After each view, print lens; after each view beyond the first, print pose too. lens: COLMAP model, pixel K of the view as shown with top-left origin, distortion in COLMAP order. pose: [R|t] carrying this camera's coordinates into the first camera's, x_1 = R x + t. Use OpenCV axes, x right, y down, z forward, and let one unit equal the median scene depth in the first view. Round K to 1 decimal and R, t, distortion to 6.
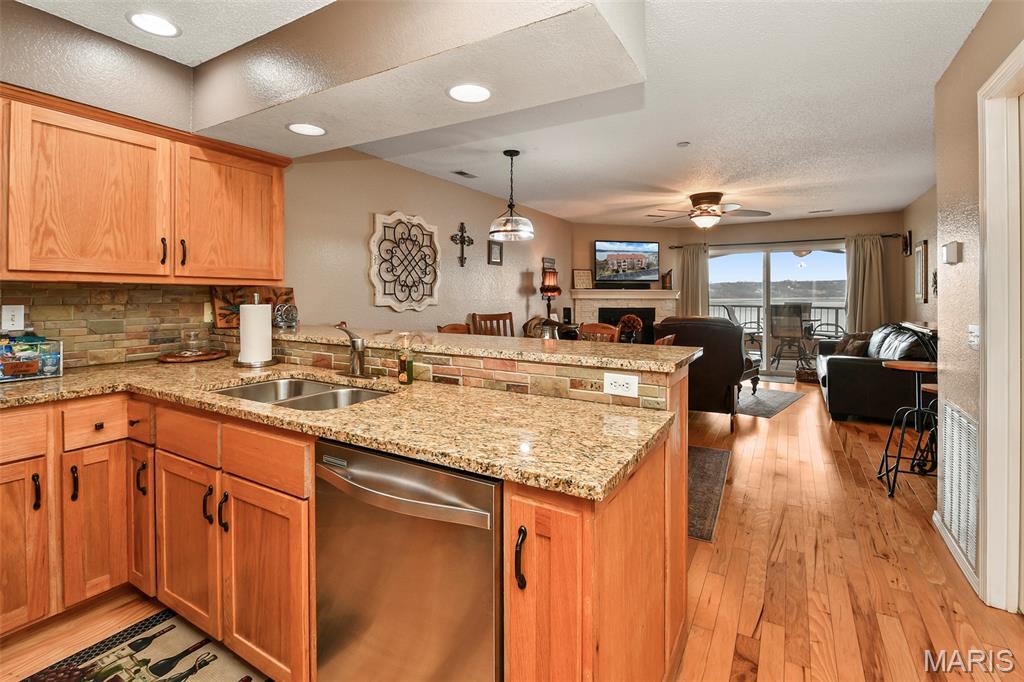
lens RADIAL K [[456.6, 0, 515.9], [0, 456.6, 300.0], [0, 0, 1]] dist [0.018573, -0.015170]
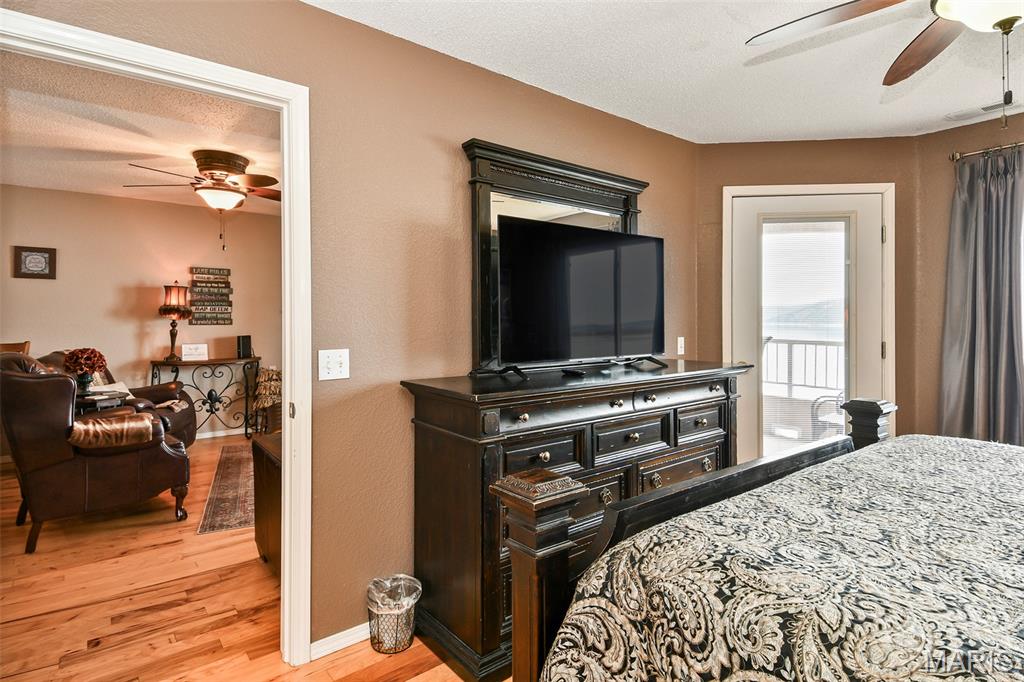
lens RADIAL K [[522.4, 0, 518.0], [0, 522.4, 325.4], [0, 0, 1]] dist [0.021966, -0.011791]
pose [[0.940808, 0.008769, -0.338825, 2.012953], [-0.006202, 0.999943, 0.008657, -0.021145], [0.338882, -0.006043, 0.940810, 0.893431]]
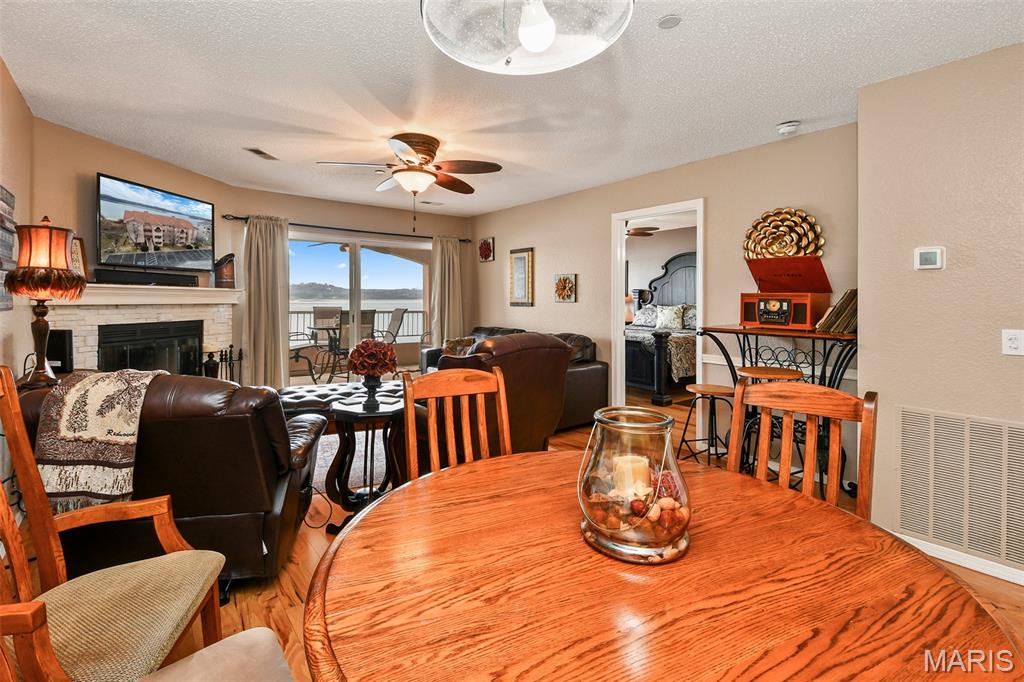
lens RADIAL K [[456.6, 0, 493.2], [0, 456.6, 302.8], [0, 0, 1]] dist [0.018573, -0.015170]
pose [[0.364524, -0.005573, 0.931177, -0.278318], [0.001525, 0.999984, 0.005387, -0.015589], [-0.931193, -0.000544, 0.364527, 1.283683]]
